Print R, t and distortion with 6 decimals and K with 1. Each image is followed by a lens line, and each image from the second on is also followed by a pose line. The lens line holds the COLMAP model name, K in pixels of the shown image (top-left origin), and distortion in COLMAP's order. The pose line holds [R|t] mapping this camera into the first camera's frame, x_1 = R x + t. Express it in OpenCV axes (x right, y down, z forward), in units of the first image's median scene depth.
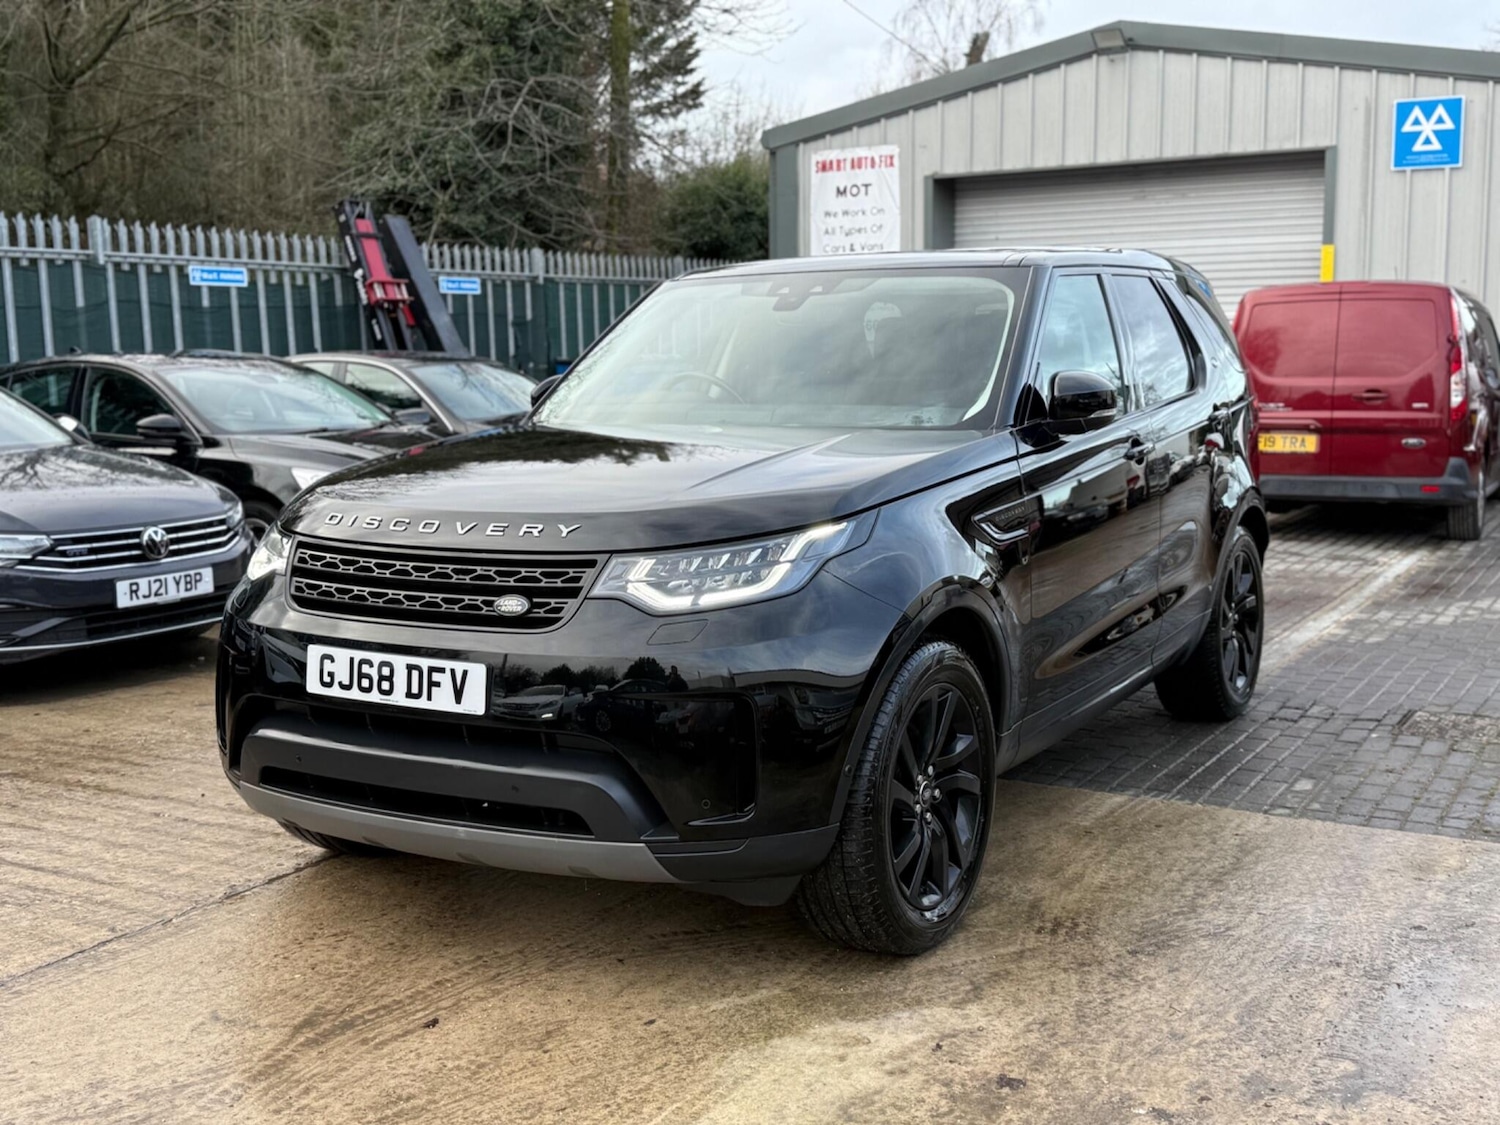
lens RADIAL K [[1677.0, 0, 743.7], [0, 1677.0, 566.5], [0, 0, 1]] dist [0.075919, 0.000000]
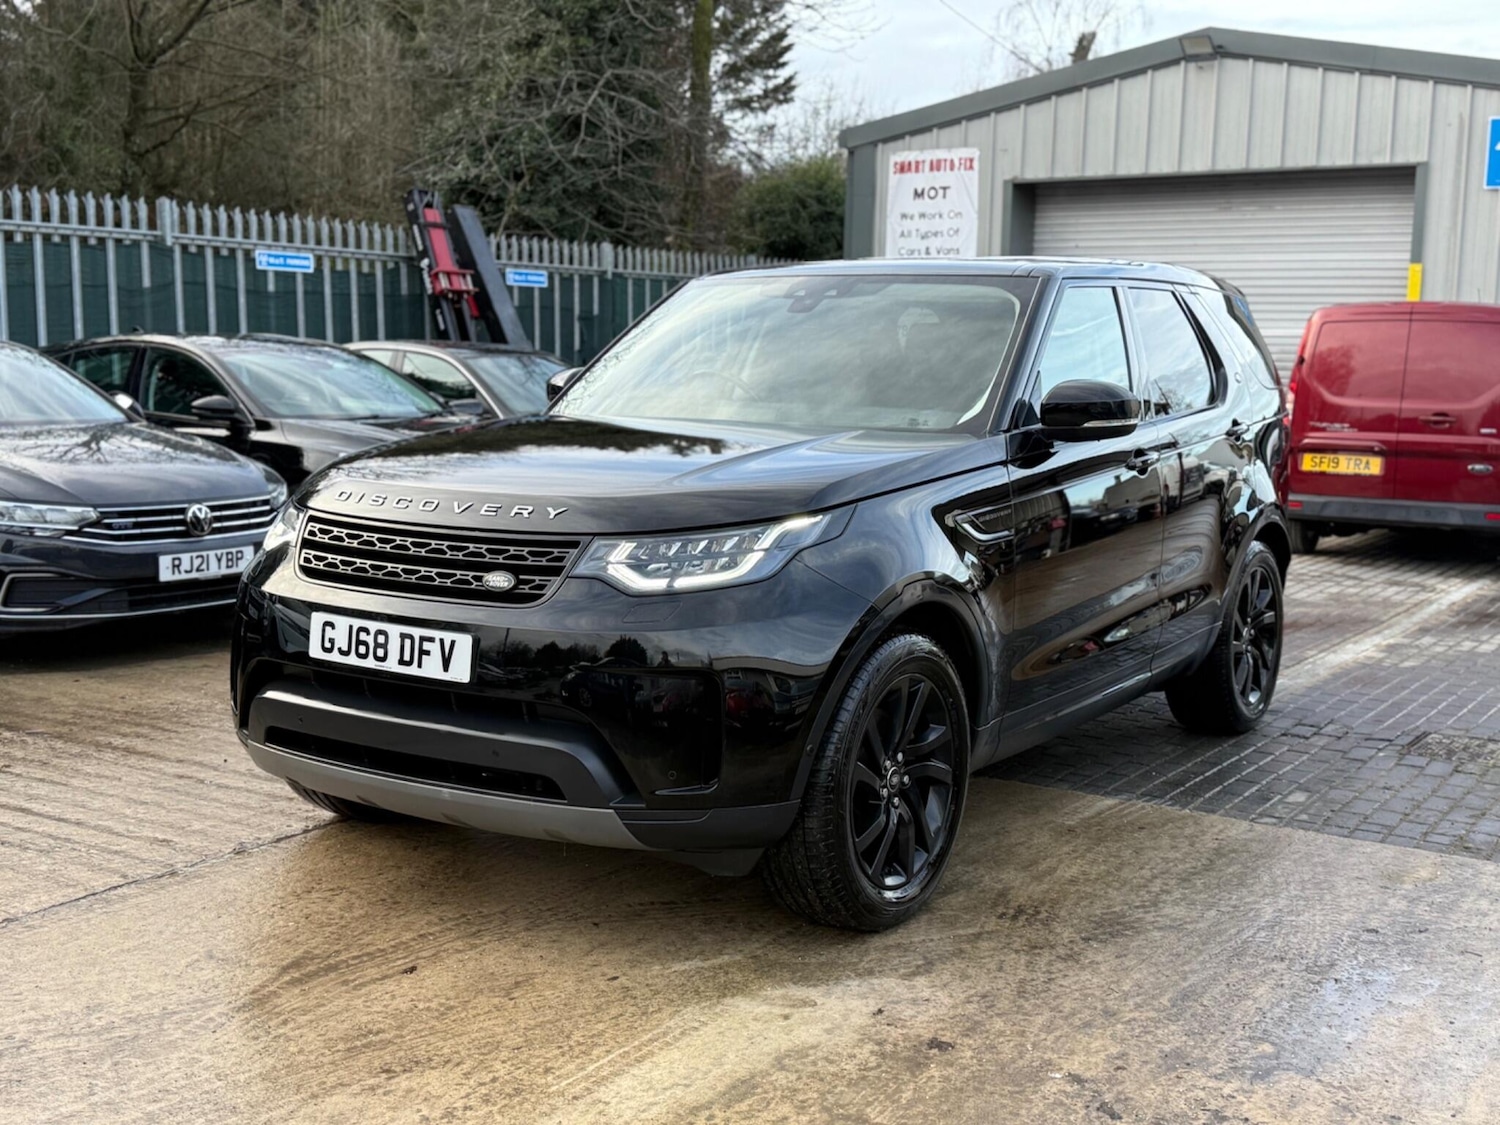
lens RADIAL K [[1737.7, 0, 759.2], [0, 1737.7, 573.4], [0, 0, 1]] dist [0.079608, 0.000000]
pose [[0.998500, 0.038429, -0.039010, 0.061102], [-0.038491, 0.999259, -0.000838, 0.011422], [0.038949, 0.002338, 0.999238, -0.083290]]
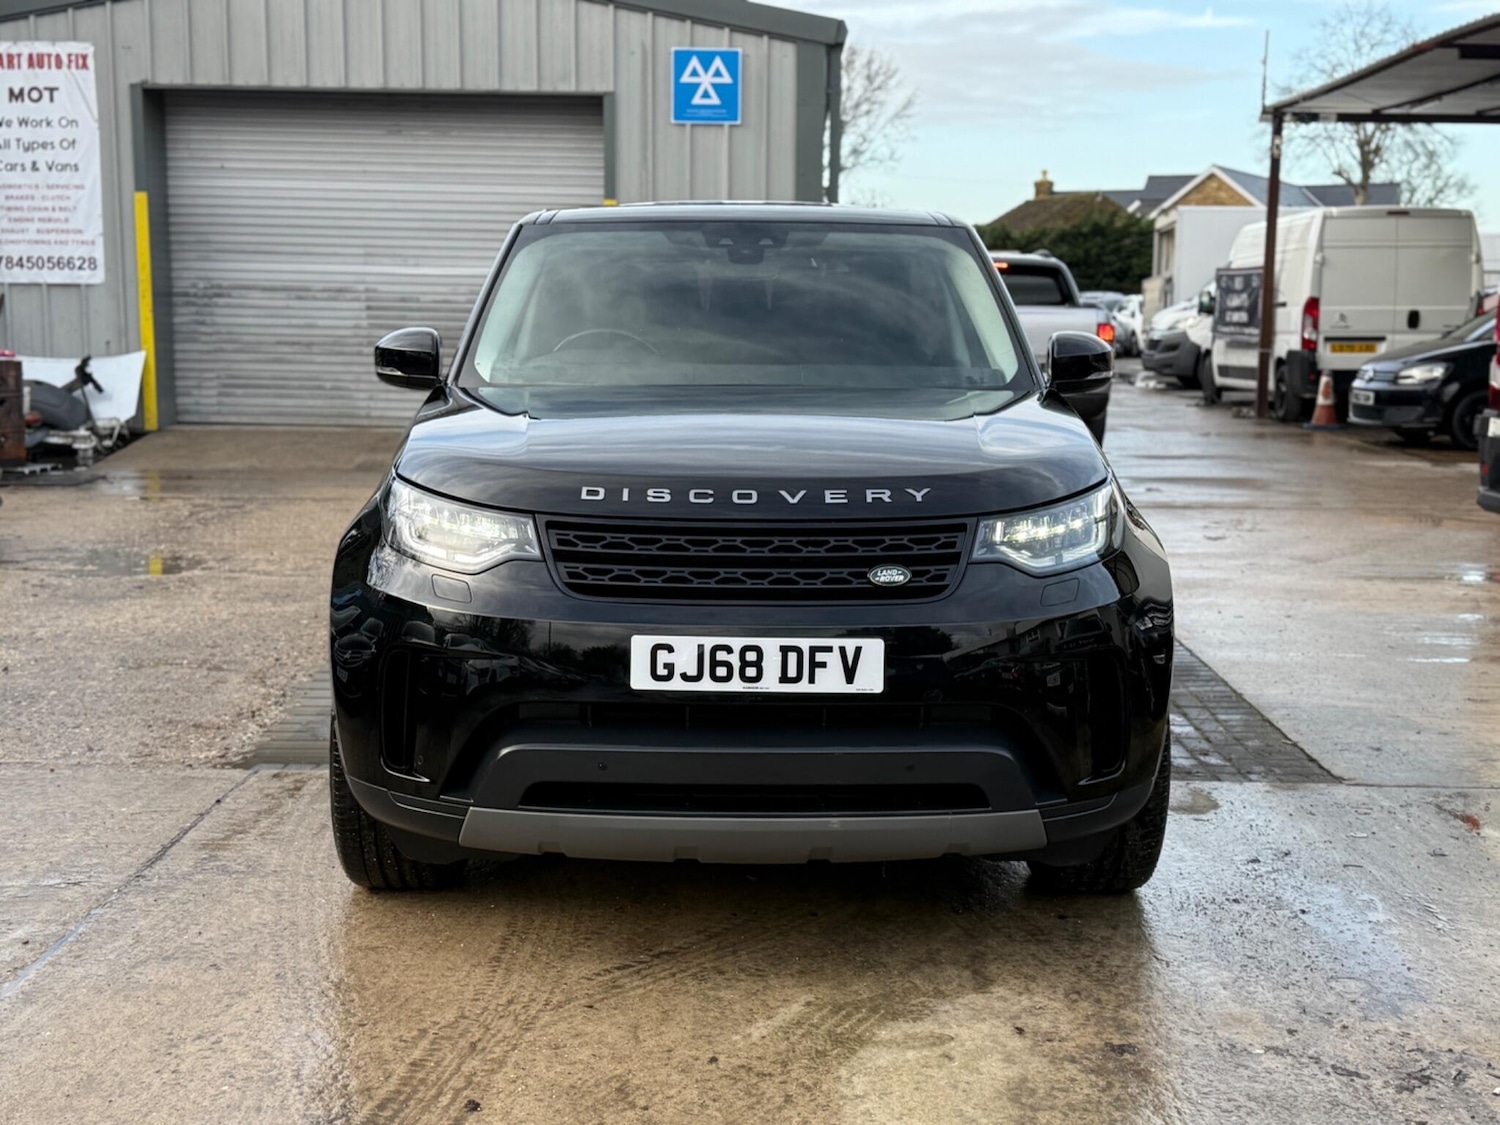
lens RADIAL K [[1969.6, 0, 795.0], [0, 1969.6, 572.6], [0, 0, 1]] dist [0.115566, 0.000000]
pose [[0.862629, -0.051636, 0.503195, -0.661740], [0.049151, 0.998625, 0.018215, -0.001226], [-0.503444, 0.009020, 0.863981, 0.059432]]
